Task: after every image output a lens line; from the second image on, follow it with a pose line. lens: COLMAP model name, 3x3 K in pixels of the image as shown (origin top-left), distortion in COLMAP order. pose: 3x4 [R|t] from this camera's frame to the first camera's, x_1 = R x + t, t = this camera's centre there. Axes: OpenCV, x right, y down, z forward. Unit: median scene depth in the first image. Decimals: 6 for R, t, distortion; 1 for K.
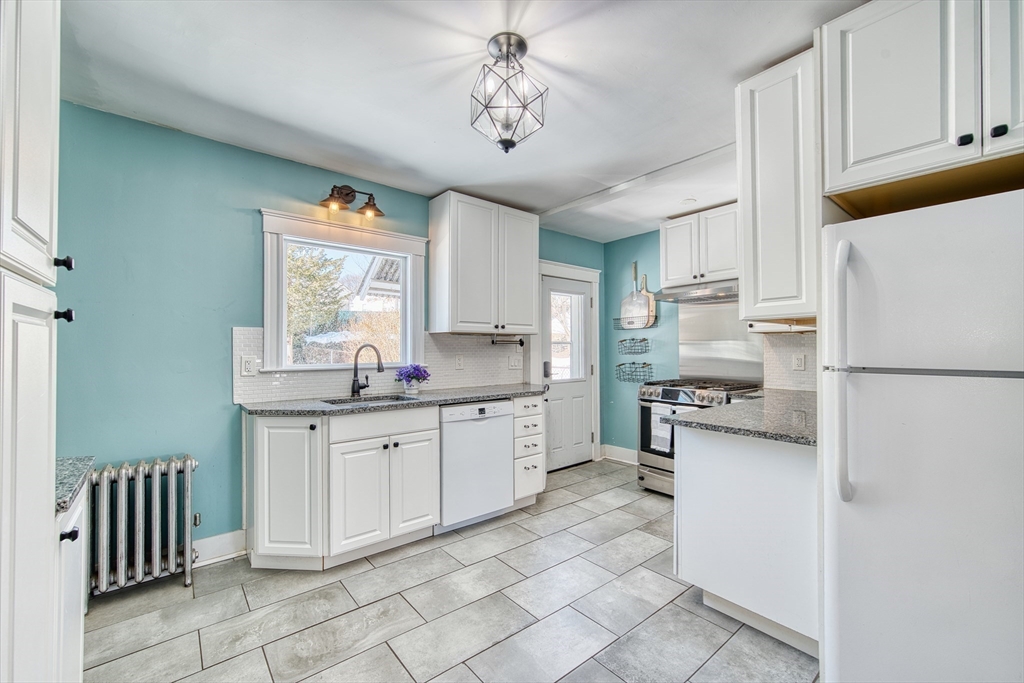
lens RADIAL K [[413.3, 0, 513.8], [0, 413.3, 341.9], [0, 0, 1]] dist [-0.011577, 0.003826]
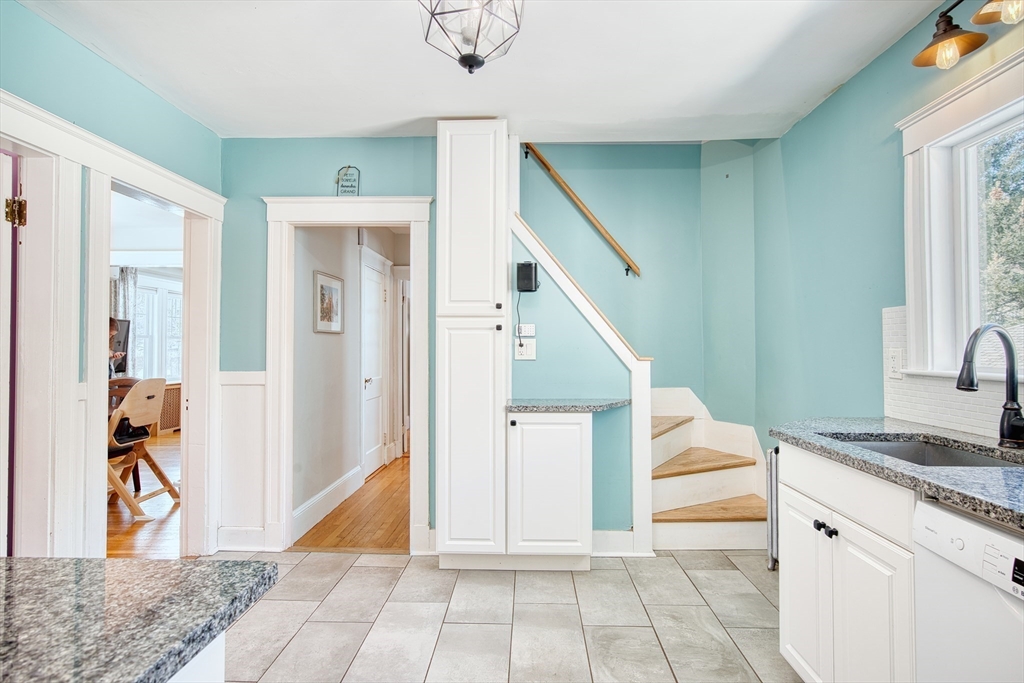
lens RADIAL K [[534.4, 0, 521.7], [0, 534.4, 334.5], [0, 0, 1]] dist [-0.010204, 0.009165]
pose [[-0.652678, -0.012916, -0.757525, 0.336910], [0.017523, 0.999330, -0.032137, 0.022129], [0.757433, -0.034249, -0.652014, 0.882504]]
